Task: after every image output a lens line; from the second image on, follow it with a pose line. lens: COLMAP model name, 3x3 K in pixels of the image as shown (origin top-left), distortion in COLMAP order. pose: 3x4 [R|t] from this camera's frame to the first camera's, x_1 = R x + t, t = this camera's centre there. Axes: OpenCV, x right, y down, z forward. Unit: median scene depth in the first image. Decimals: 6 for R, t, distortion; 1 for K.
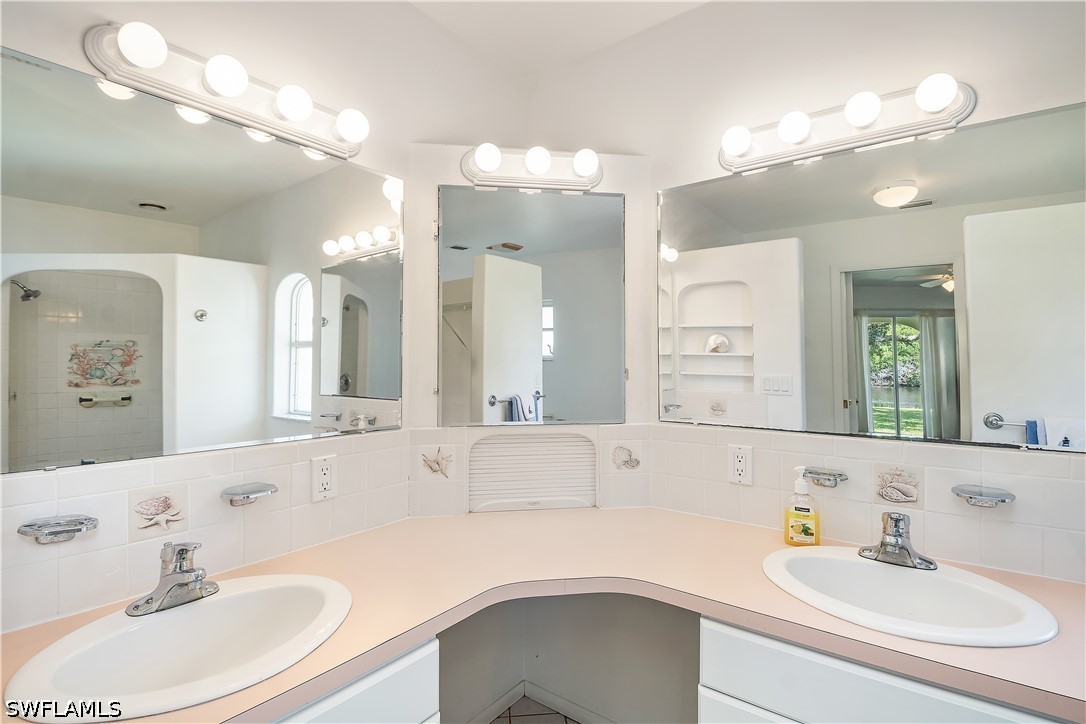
lens RADIAL K [[522.3, 0, 551.9], [0, 522.3, 359.2], [0, 0, 1]] dist [-0.002861, -0.013318]
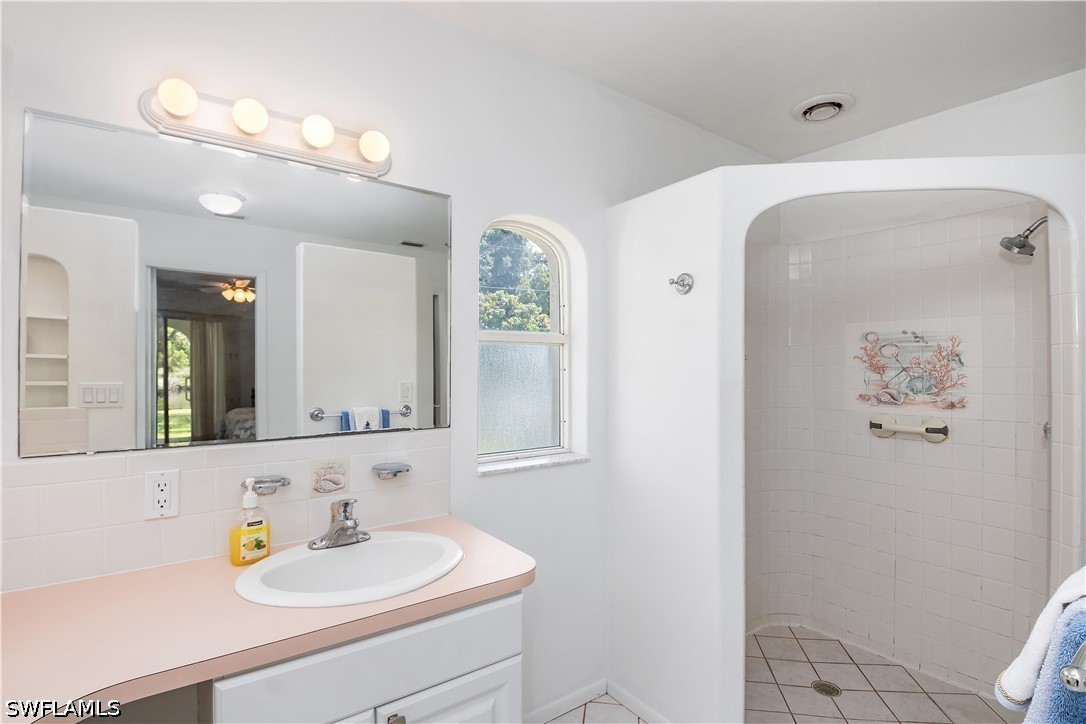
lens RADIAL K [[522.3, 0, 551.9], [0, 522.3, 359.2], [0, 0, 1]] dist [-0.002861, -0.013318]
pose [[0.285049, 0.008375, 0.958476, -0.273115], [-0.002433, 0.999965, -0.008014, -0.003879], [-0.958510, -0.000048, 0.285059, 0.211885]]
